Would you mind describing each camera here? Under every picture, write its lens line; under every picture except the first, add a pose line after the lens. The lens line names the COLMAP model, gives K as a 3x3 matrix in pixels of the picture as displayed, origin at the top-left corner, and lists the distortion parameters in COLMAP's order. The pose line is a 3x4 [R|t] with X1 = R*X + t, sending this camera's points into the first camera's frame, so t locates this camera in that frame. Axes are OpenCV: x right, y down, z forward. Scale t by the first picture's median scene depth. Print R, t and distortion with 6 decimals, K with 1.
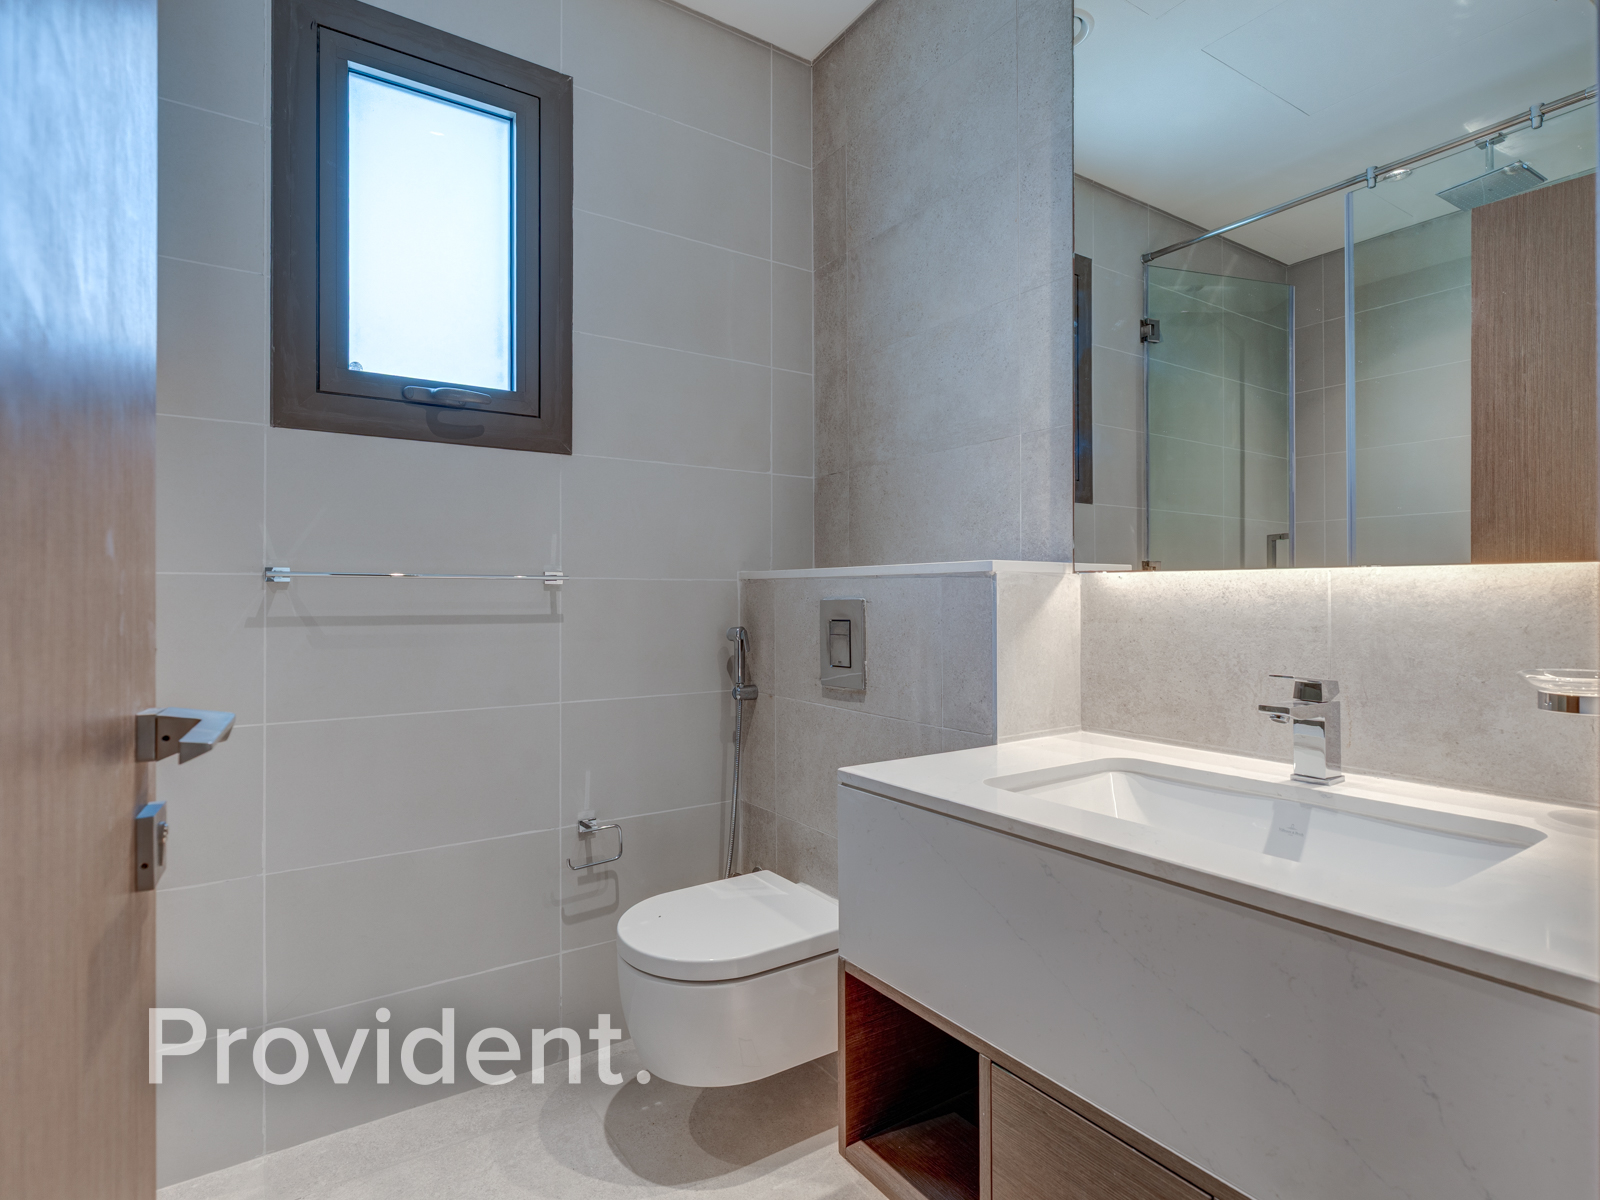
lens RADIAL K [[824.6, 0, 792.4], [0, 824.6, 597.5], [0, 0, 1]] dist [-0.002400, 0.000305]
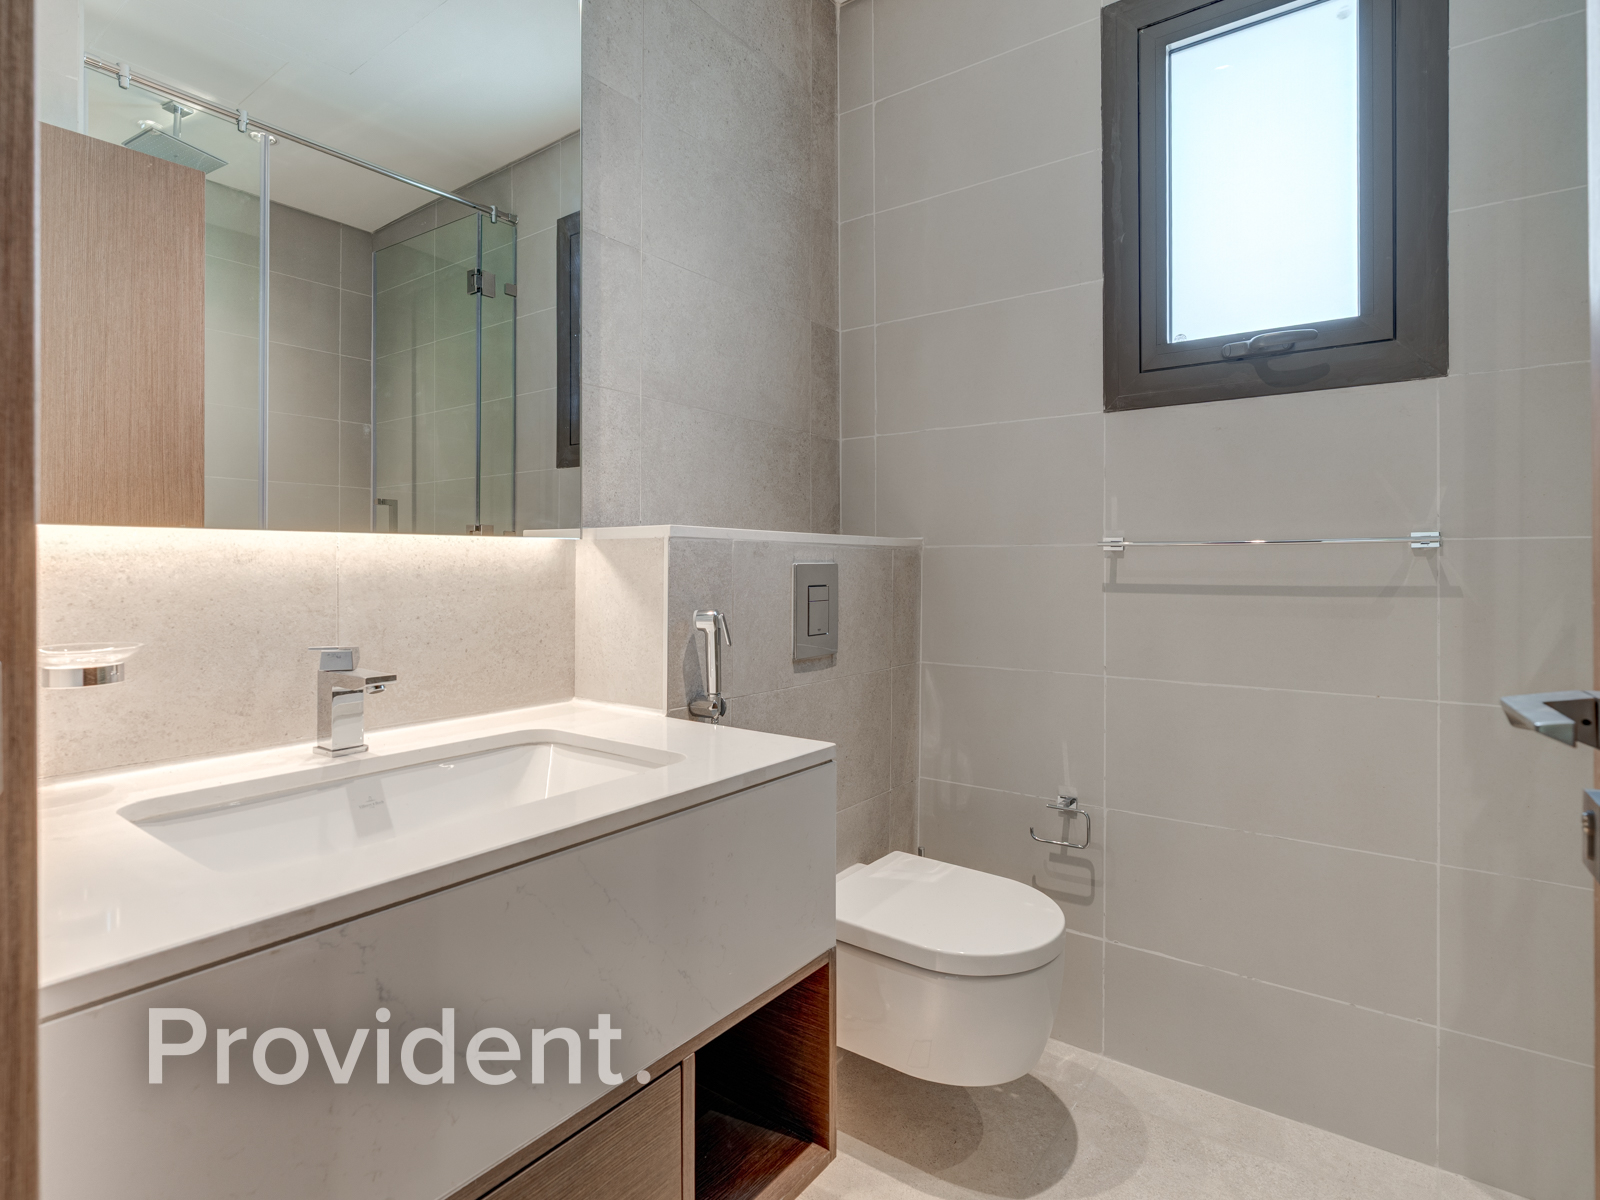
lens RADIAL K [[836.2, 0, 799.3], [0, 836.2, 559.2], [0, 0, 1]] dist [0.000876, 0.000257]
pose [[0.338894, -0.000642, -0.940824, 0.311000], [-0.004312, 0.999988, -0.002236, -0.001121], [0.940815, 0.004814, 0.338887, 0.213610]]
